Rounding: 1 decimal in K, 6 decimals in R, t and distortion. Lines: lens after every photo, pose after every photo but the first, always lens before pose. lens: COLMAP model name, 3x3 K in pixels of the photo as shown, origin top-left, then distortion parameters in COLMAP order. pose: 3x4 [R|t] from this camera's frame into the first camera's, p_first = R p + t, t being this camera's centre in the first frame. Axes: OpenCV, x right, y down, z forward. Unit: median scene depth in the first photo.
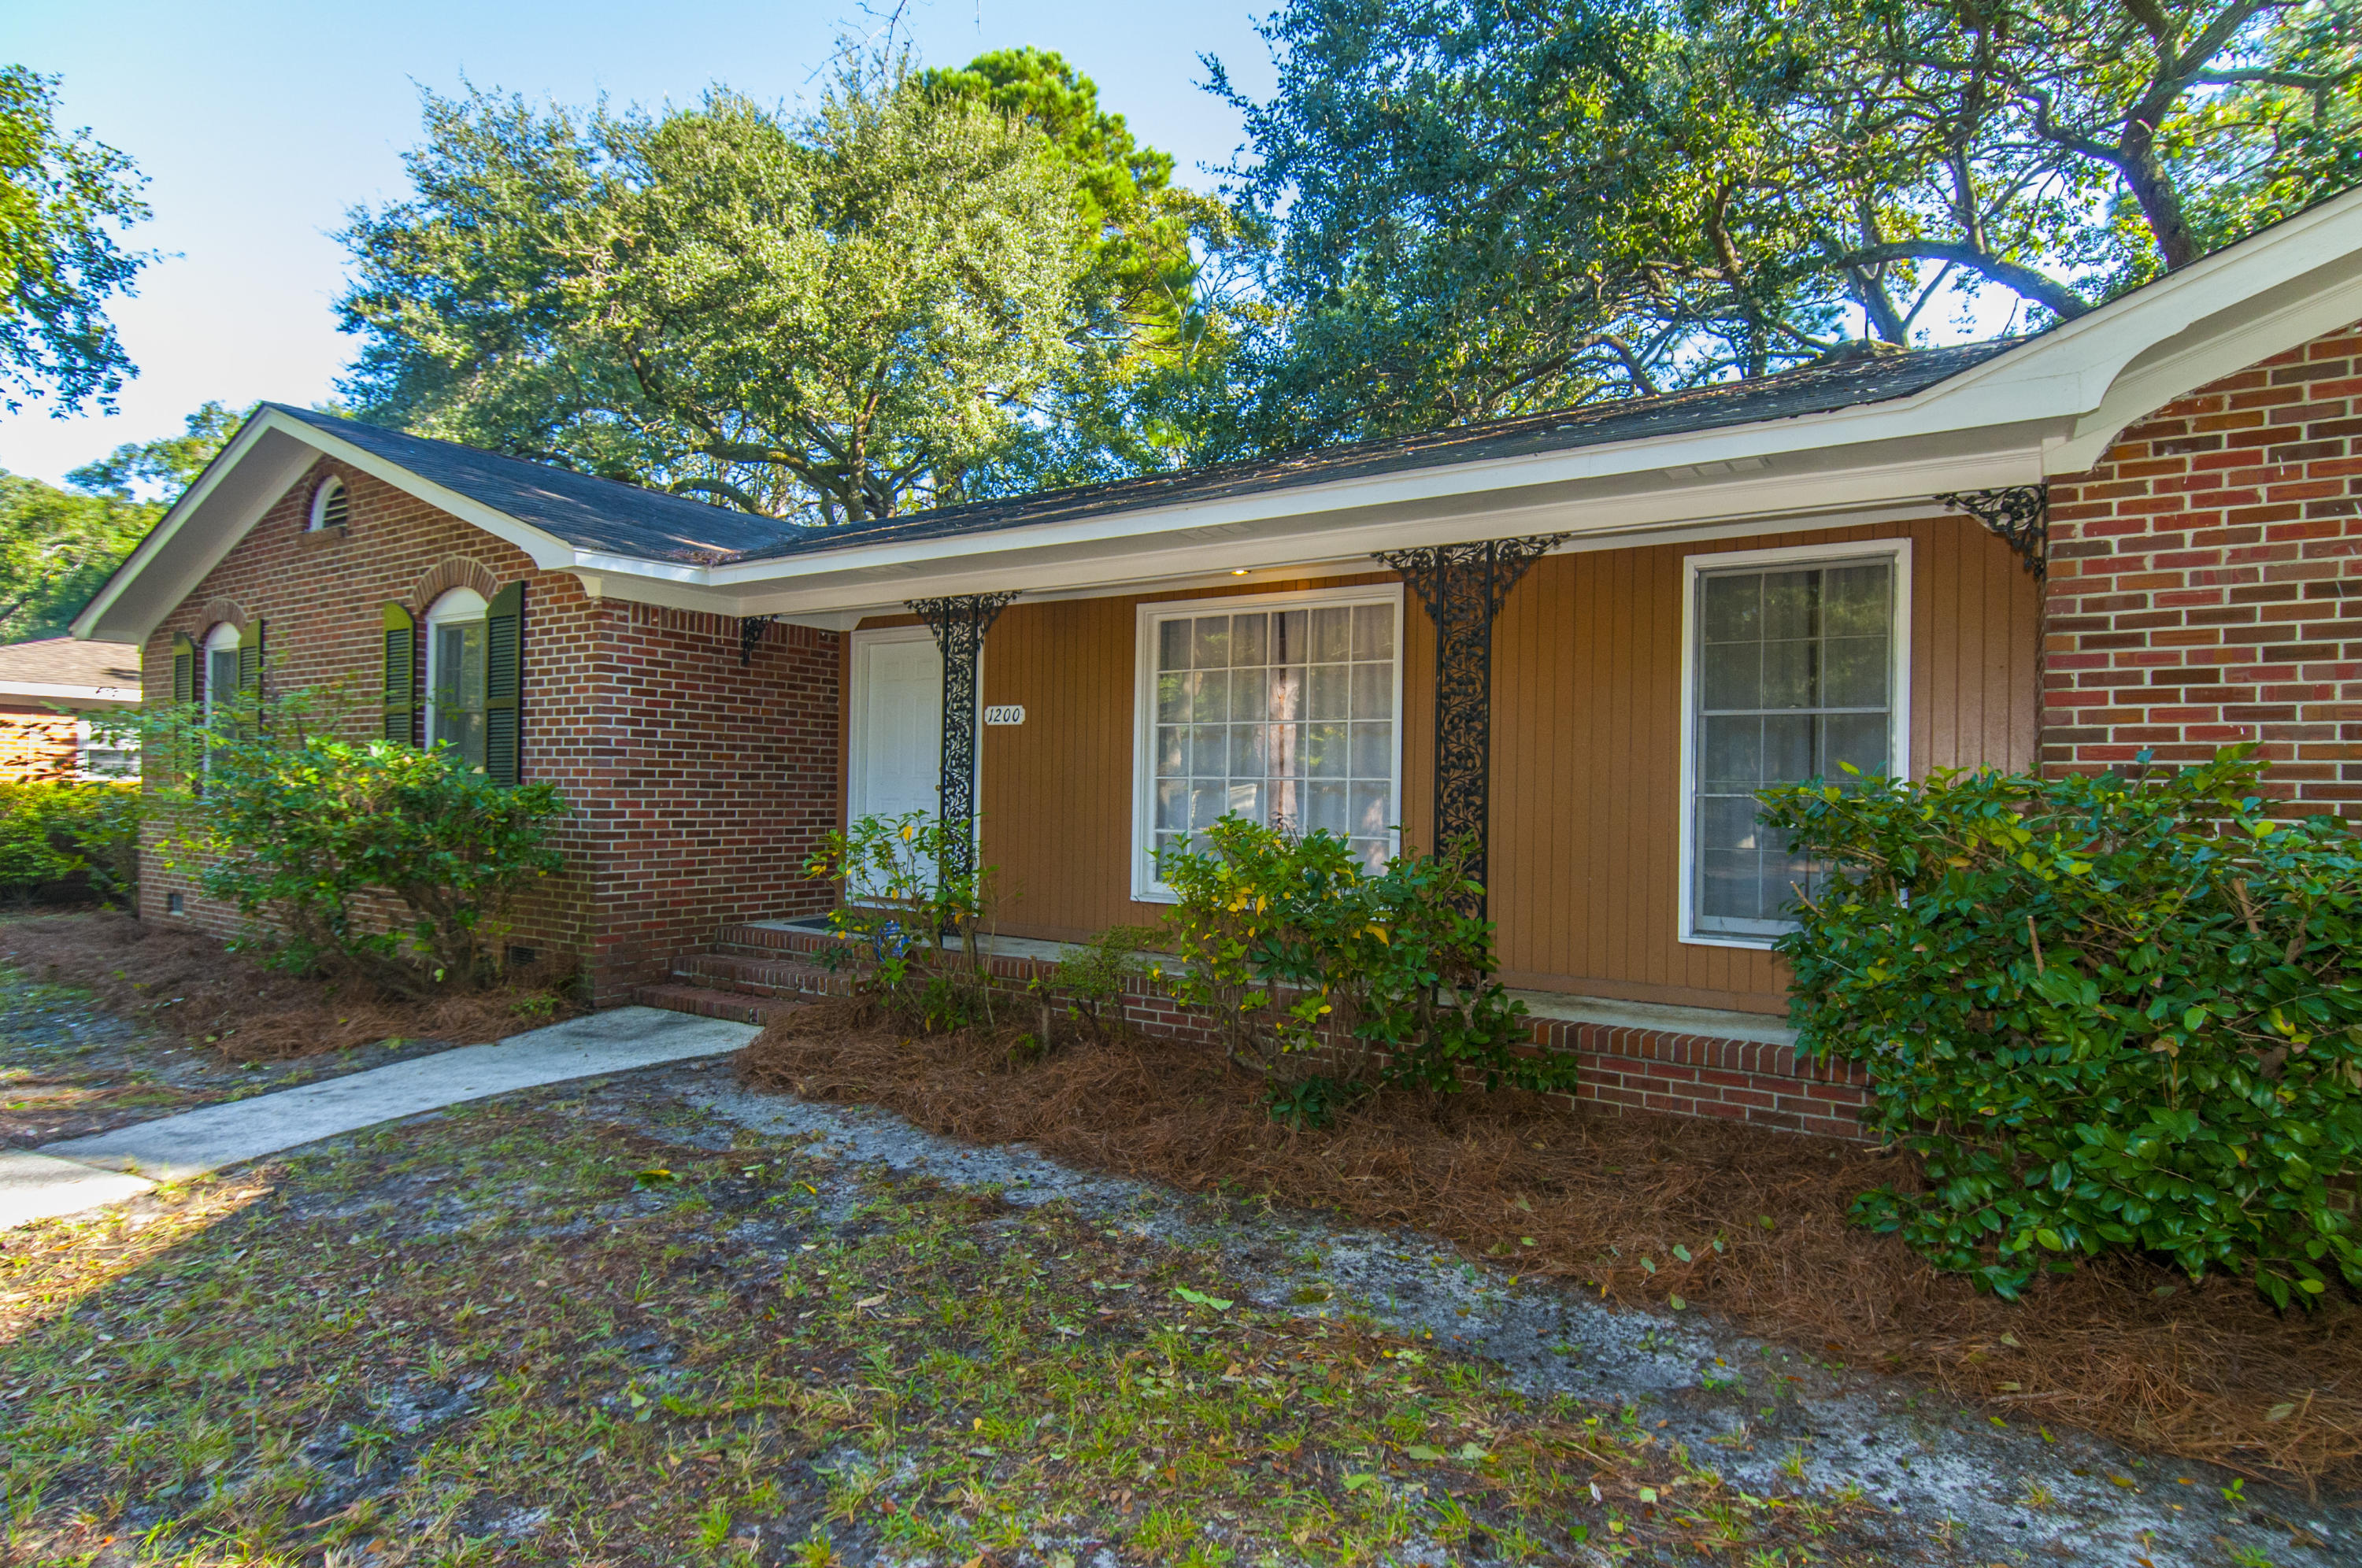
lens RADIAL K [[1231.9, 0, 1197.3], [0, 1231.9, 784.2], [0, 0, 1]] dist [0.002196, -0.004498]
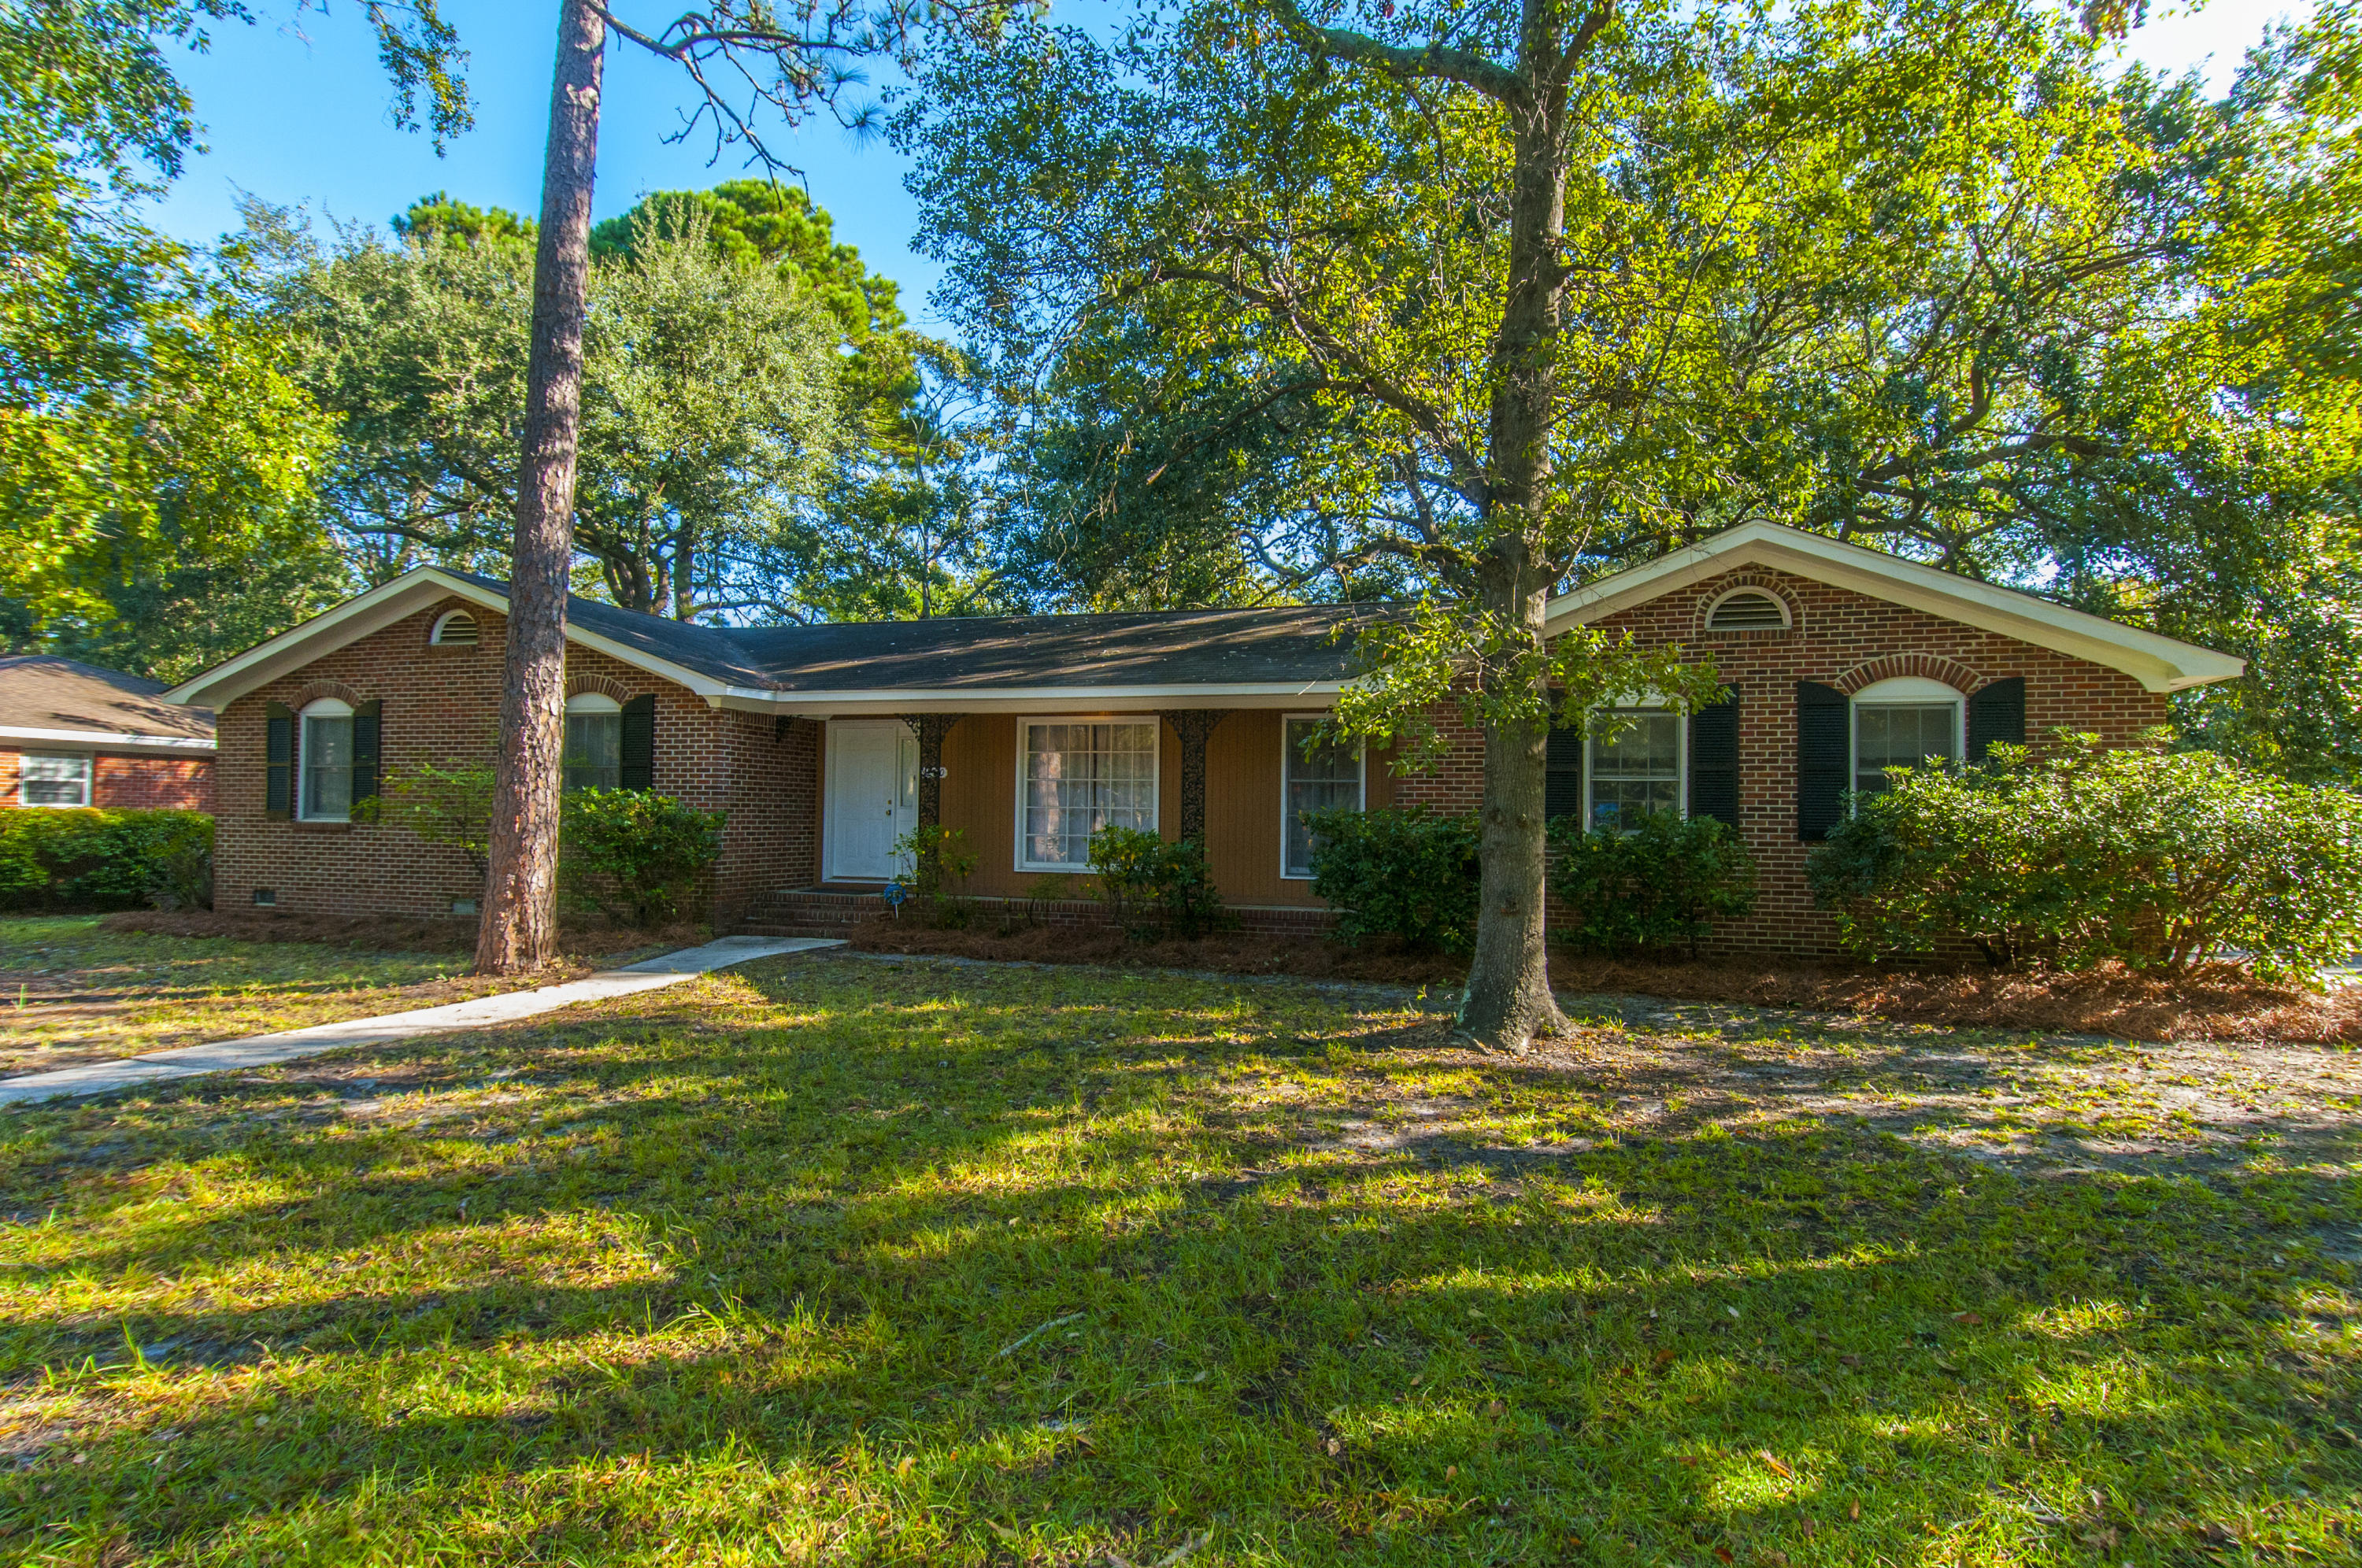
lens RADIAL K [[1231.9, 0, 1177.6], [0, 1231.9, 787.8], [0, 0, 1]] dist [0.002196, -0.004498]
pose [[0.962856, -0.000117, 0.270014, -0.127389], [0.002809, 0.999950, -0.009582, -0.006038], [-0.270000, 0.009985, 0.962809, -0.358593]]
